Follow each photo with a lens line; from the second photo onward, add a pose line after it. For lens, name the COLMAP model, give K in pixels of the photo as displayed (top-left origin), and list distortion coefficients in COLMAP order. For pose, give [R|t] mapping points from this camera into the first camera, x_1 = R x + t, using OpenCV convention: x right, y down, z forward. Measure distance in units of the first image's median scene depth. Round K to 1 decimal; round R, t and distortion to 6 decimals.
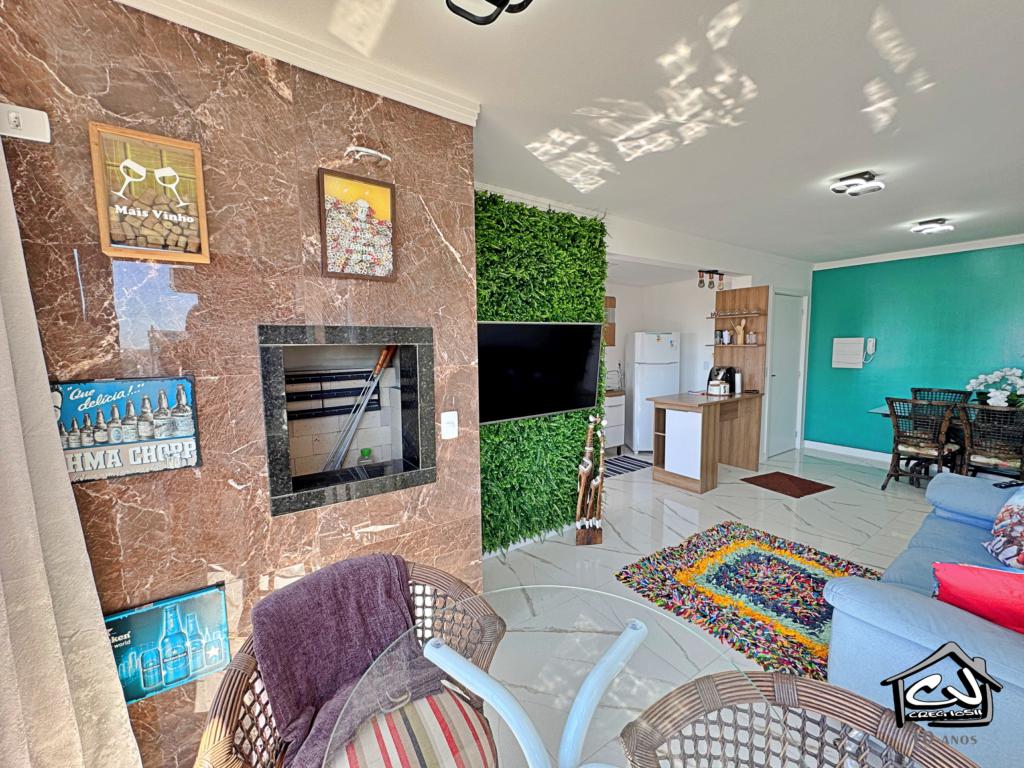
lens RADIAL K [[408.8, 0, 512.6], [0, 408.8, 382.1], [0, 0, 1]] dist [-0.001699, 0.000043]
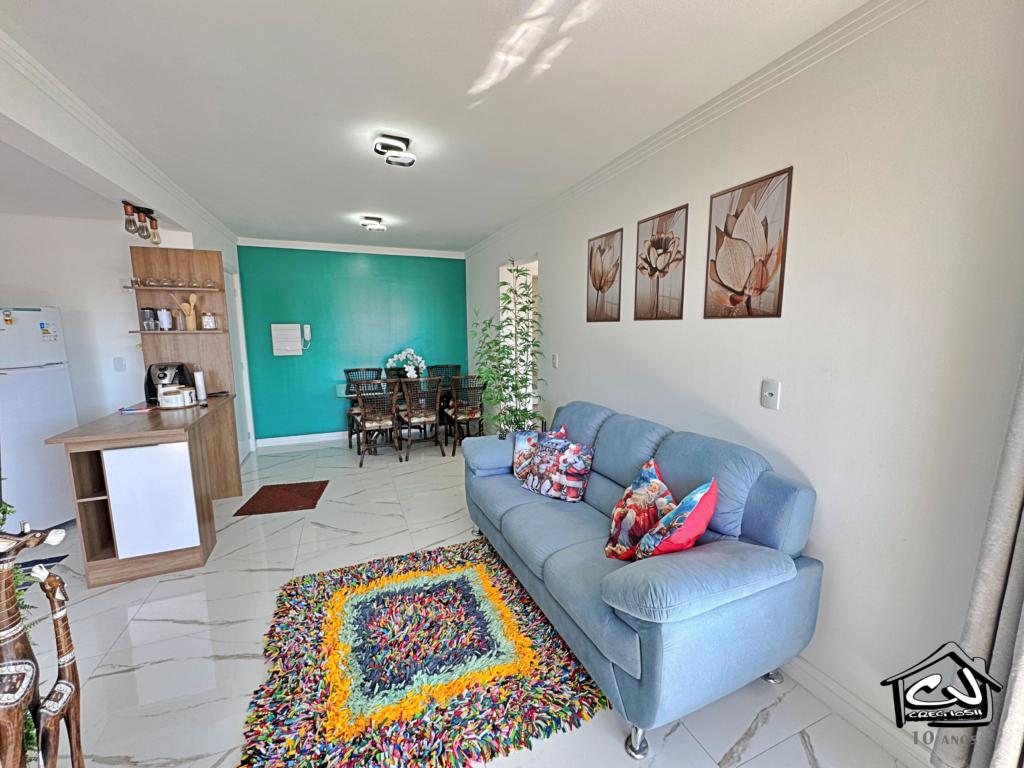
lens RADIAL K [[408.8, 0, 509.0], [0, 408.8, 383.8], [0, 0, 1]] dist [-0.001699, 0.000043]
pose [[0.202057, -0.123553, 0.971549, -0.023359], [0.093435, 0.989918, 0.106457, -0.026316], [-0.974907, 0.069266, 0.211564, 0.343463]]
